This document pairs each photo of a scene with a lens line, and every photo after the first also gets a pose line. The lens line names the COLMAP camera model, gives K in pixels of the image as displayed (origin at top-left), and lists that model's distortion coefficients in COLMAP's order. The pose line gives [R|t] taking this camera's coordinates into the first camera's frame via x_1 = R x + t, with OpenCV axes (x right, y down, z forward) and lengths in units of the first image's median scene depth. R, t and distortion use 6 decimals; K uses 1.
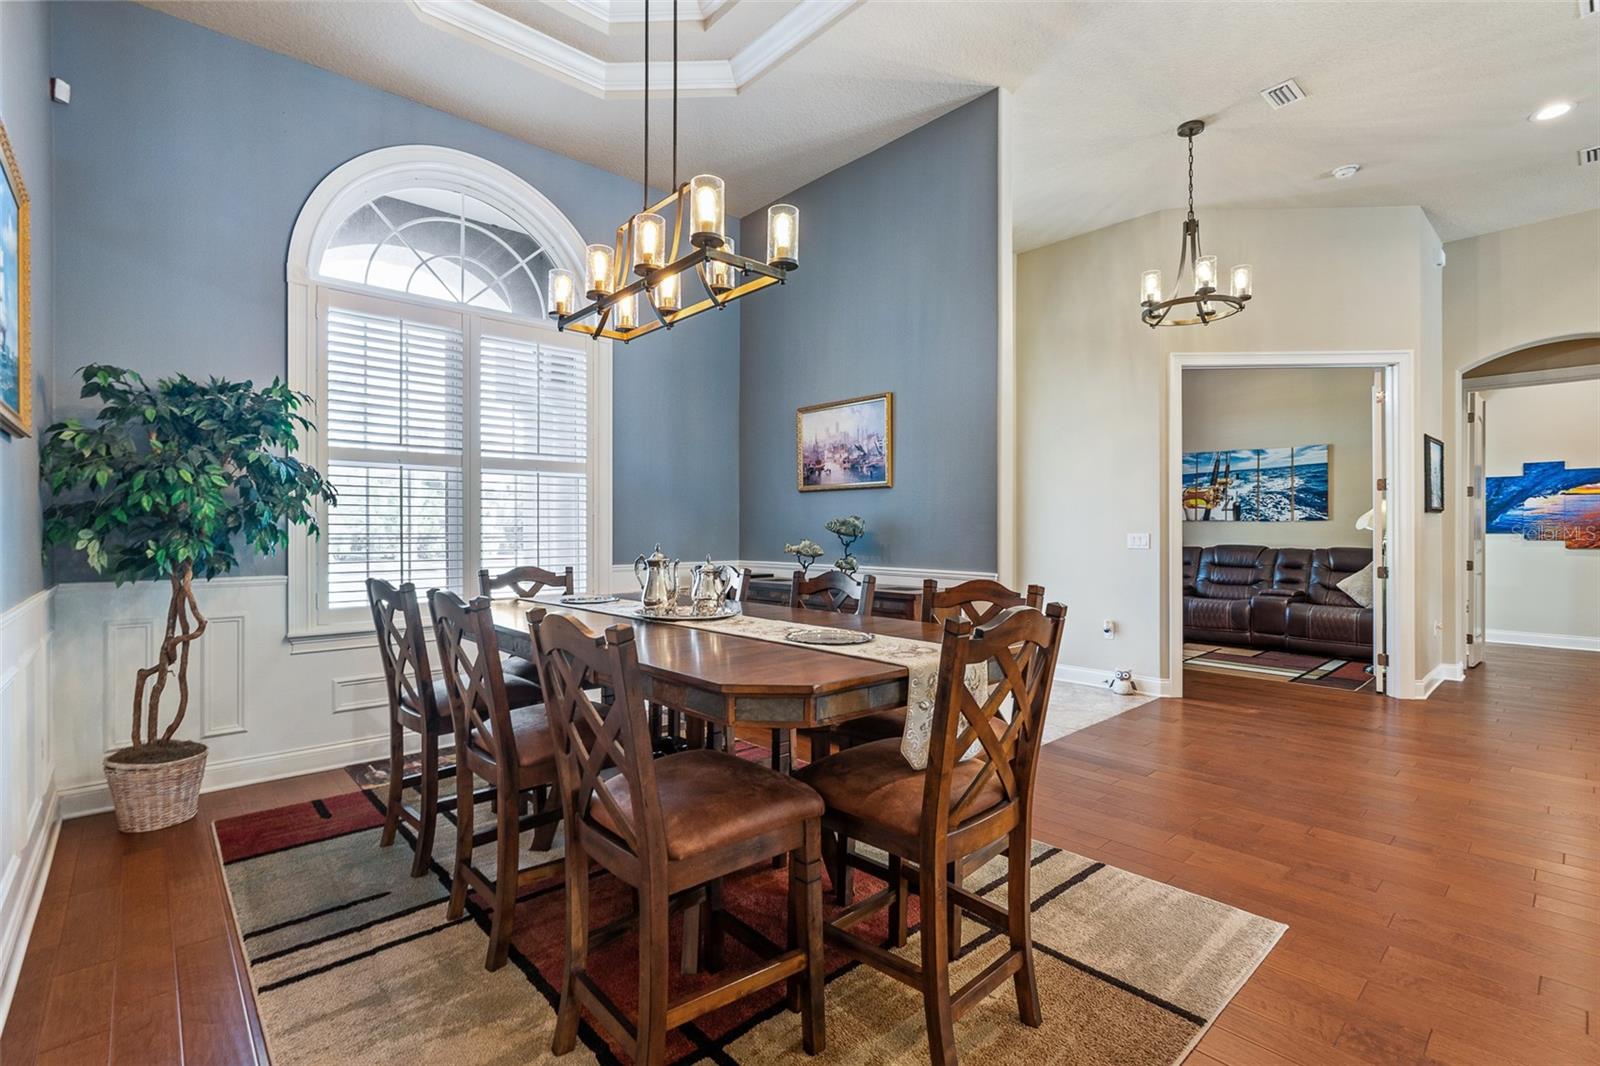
lens RADIAL K [[724.1, 0, 800.5], [0, 724.1, 527.8], [0, 0, 1]] dist [-0.006816, 0.003495]
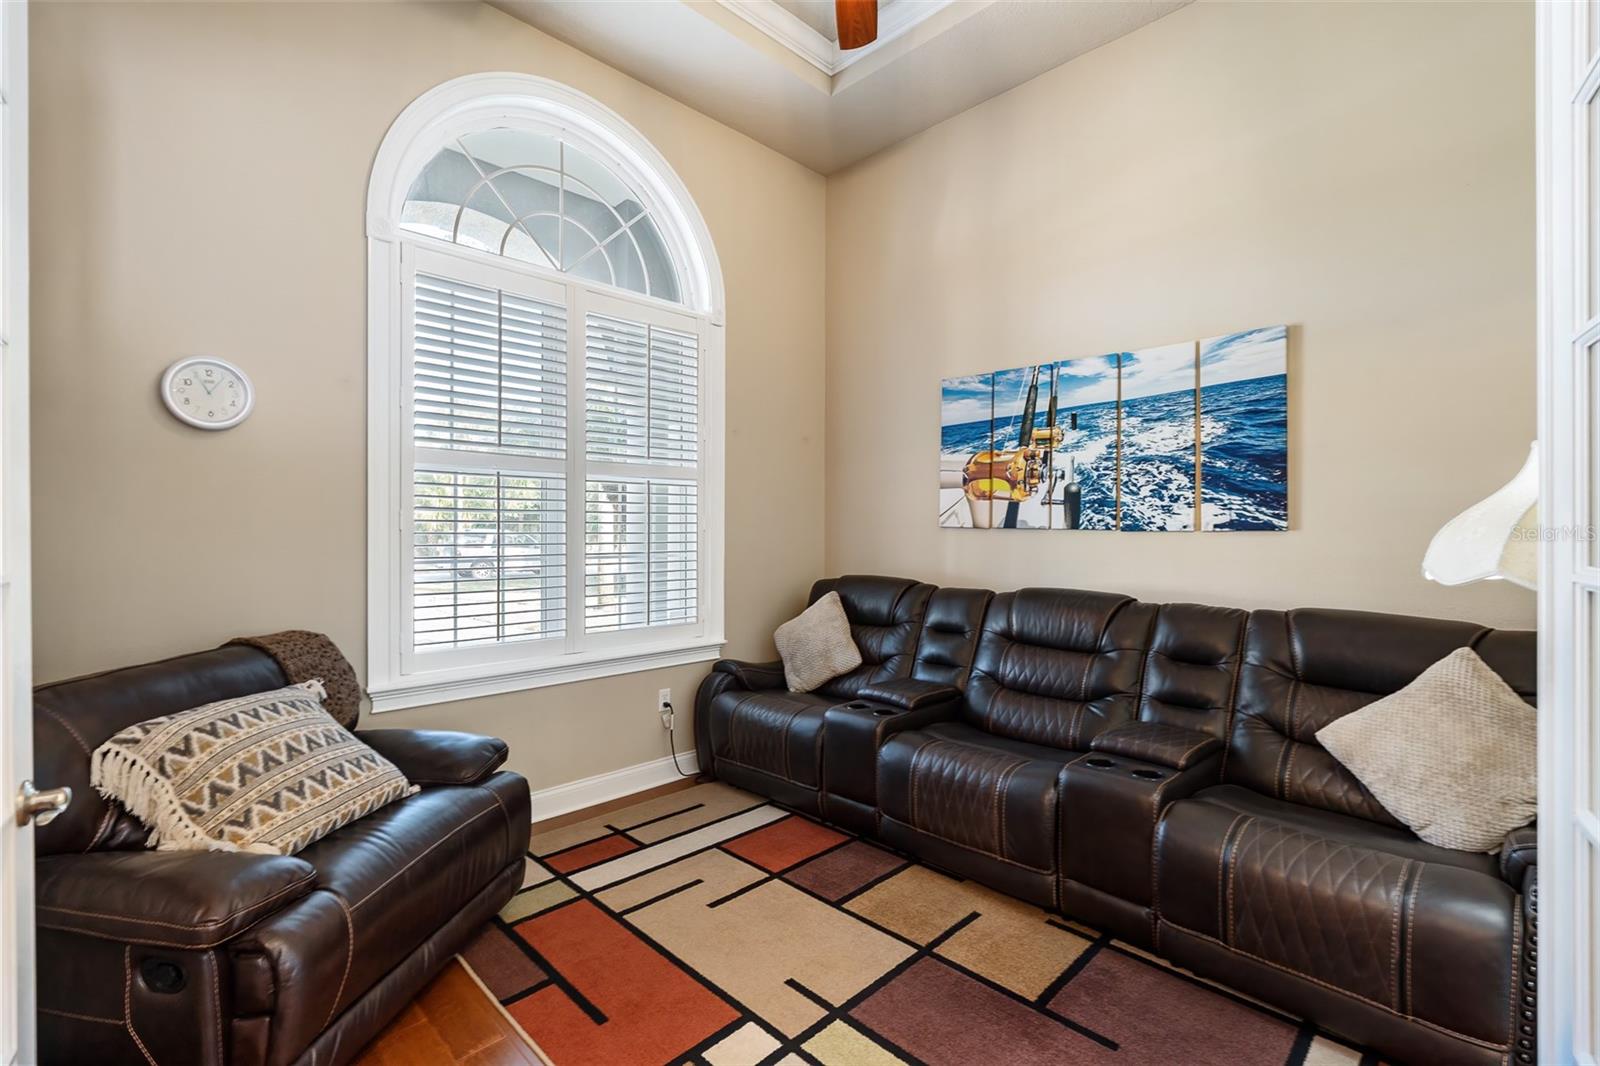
lens RADIAL K [[724.1, 0, 799.4], [0, 724.1, 526.5], [0, 0, 1]] dist [-0.006816, 0.003495]
pose [[0.998829, 0.004532, 0.048175, 0.438714], [-0.004277, 0.999976, -0.005387, -0.008556], [-0.048199, 0.005175, 0.998824, 0.608608]]
